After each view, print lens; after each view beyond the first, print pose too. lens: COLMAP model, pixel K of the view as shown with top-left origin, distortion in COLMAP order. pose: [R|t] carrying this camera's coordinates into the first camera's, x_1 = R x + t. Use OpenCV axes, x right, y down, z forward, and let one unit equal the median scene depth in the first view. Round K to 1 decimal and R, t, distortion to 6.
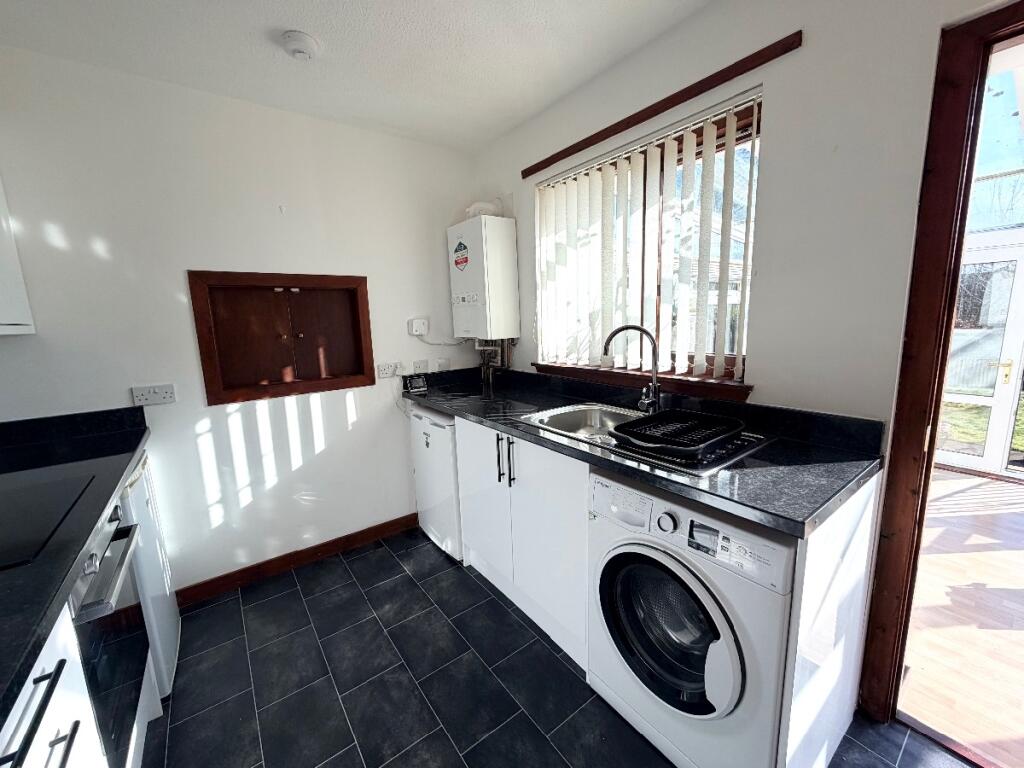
lens RADIAL K [[407.2, 0, 512.0], [0, 407.2, 384.0], [0, 0, 1]] dist [0.000067, 0.000054]
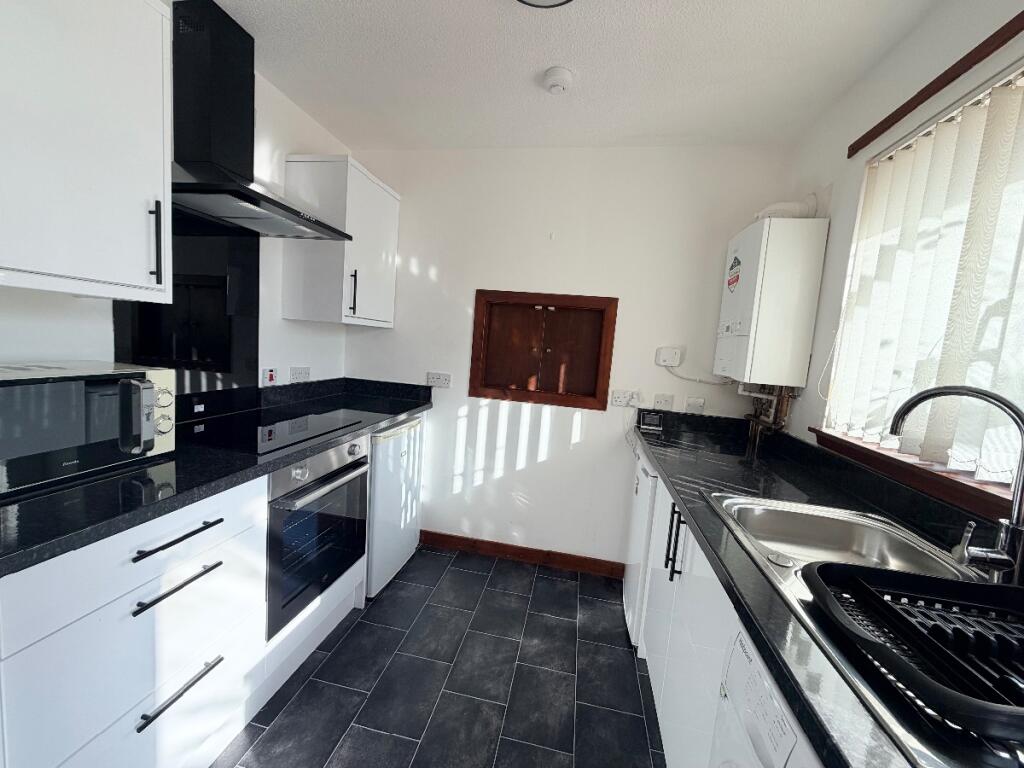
lens RADIAL K [[405.4, 0, 512.0], [0, 405.4, 384.0], [0, 0, 1]] dist [0.000745, -0.011155]
pose [[0.665935, 0.161500, -0.728319, 0.214360], [-0.219261, 0.975538, 0.015839, -0.028294], [0.713060, 0.149144, 0.685055, 0.213753]]
